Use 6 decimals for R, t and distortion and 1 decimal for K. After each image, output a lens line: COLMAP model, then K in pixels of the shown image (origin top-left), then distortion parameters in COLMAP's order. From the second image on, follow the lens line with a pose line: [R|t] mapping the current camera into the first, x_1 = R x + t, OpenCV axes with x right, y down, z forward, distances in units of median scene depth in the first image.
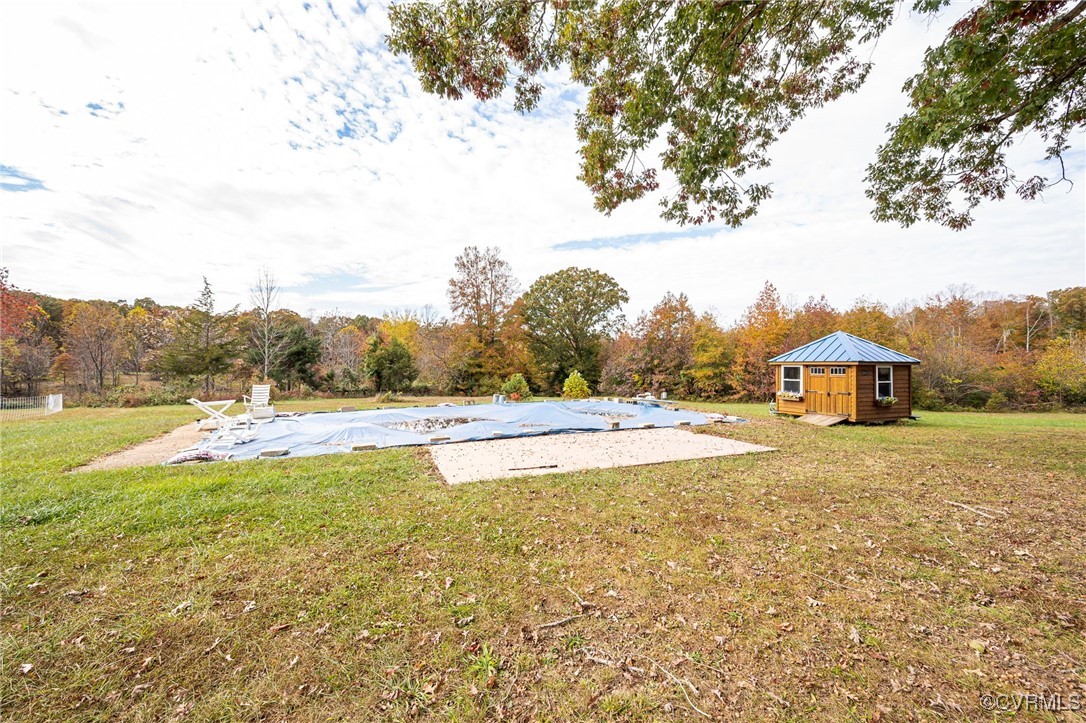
lens RADIAL K [[483.4, 0, 543.0], [0, 483.4, 361.5], [0, 0, 1]] dist [0.002717, 0.000410]
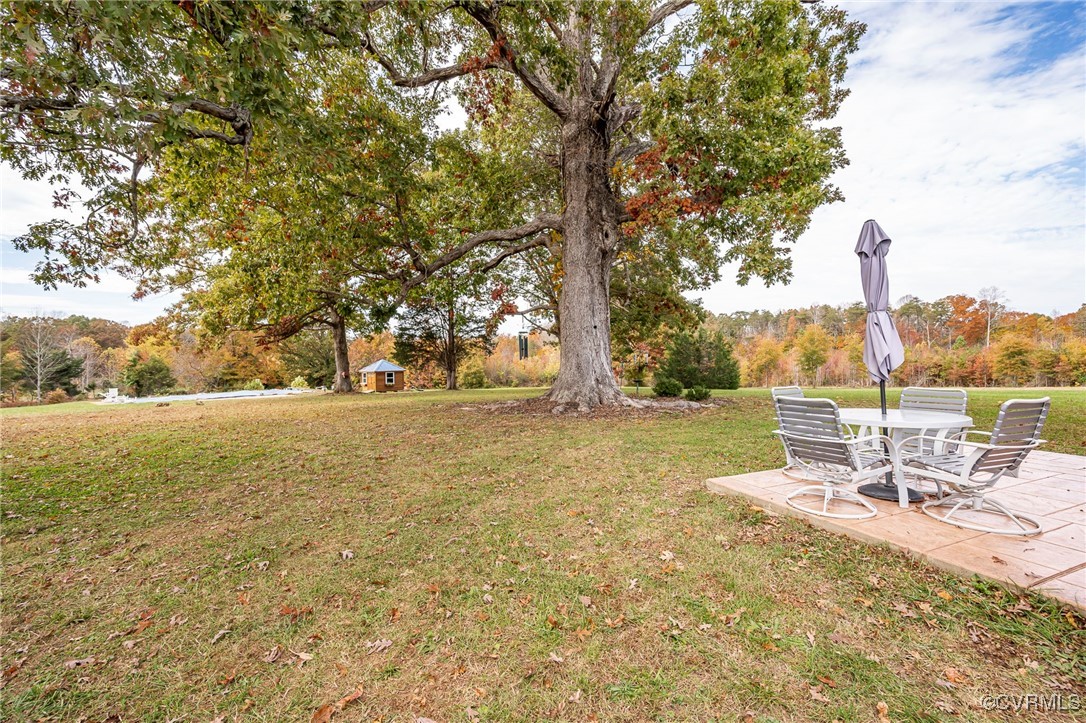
lens RADIAL K [[426.5, 0, 541.2], [0, 426.5, 362.7], [0, 0, 1]] dist [0.002411, 0.000660]
pose [[0.891632, -0.021931, 0.452229, 0.114465], [0.021419, 0.999751, 0.006253, -0.014056], [-0.452253, 0.004111, 0.891880, -0.542844]]
